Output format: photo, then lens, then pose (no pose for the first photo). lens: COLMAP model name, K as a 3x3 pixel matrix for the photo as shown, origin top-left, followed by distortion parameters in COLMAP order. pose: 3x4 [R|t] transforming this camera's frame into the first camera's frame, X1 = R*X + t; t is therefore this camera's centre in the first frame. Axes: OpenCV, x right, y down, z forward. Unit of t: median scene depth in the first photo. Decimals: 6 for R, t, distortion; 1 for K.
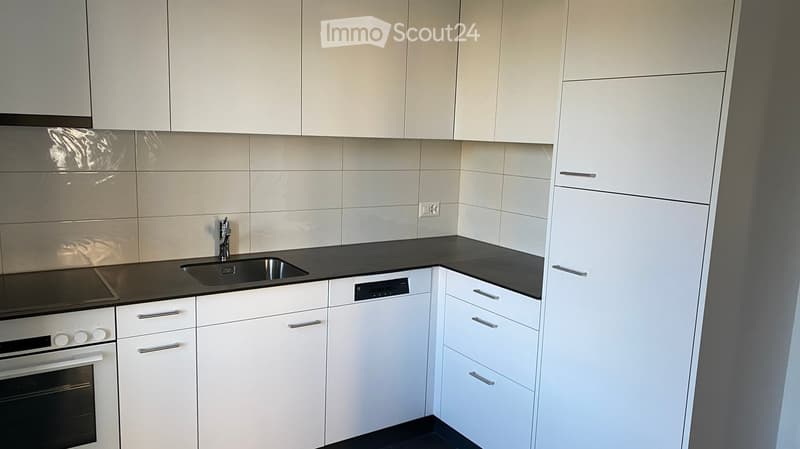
lens RADIAL K [[581.2, 0, 400.0], [0, 581.2, 224.5], [0, 0, 1]] dist [0.054257, -0.139913]
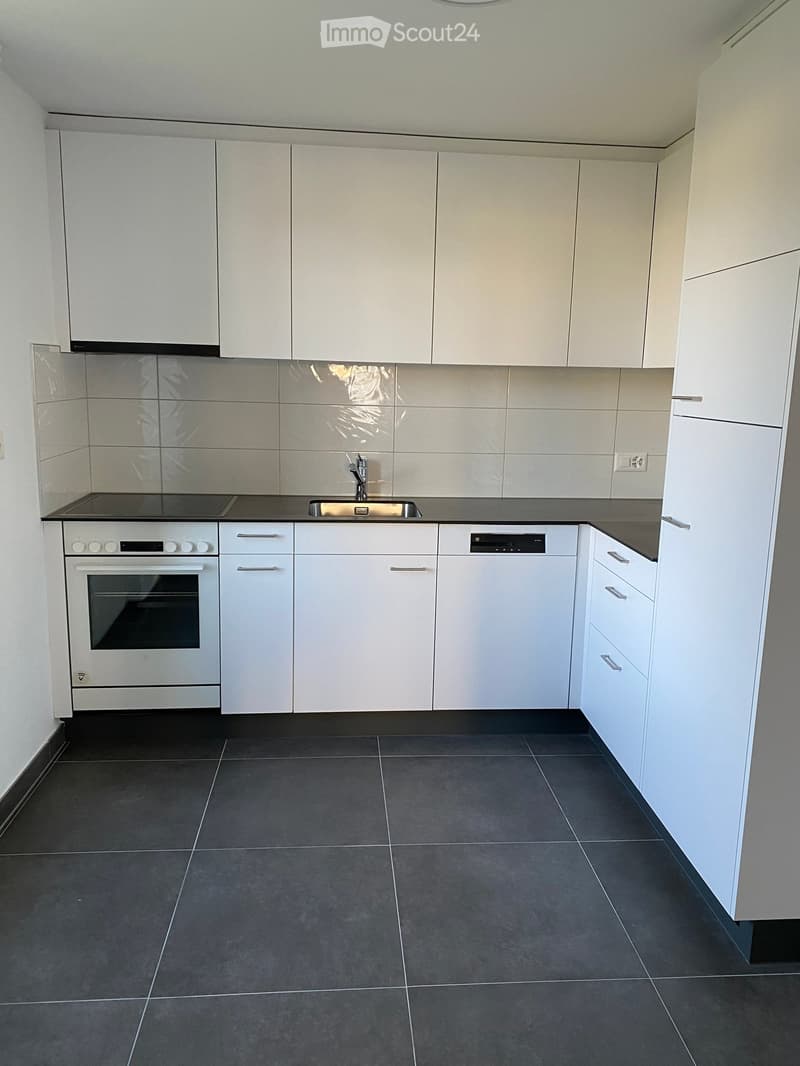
lens RADIAL K [[812.2, 0, 418.0], [0, 812.2, 537.9], [0, 0, 1]] dist [0.011050, -0.003229]
pose [[0.878062, 0.076546, -0.472385, 0.427745], [-0.065660, 0.997059, 0.039516, 0.067202], [0.474021, -0.003681, 0.880506, -0.109978]]
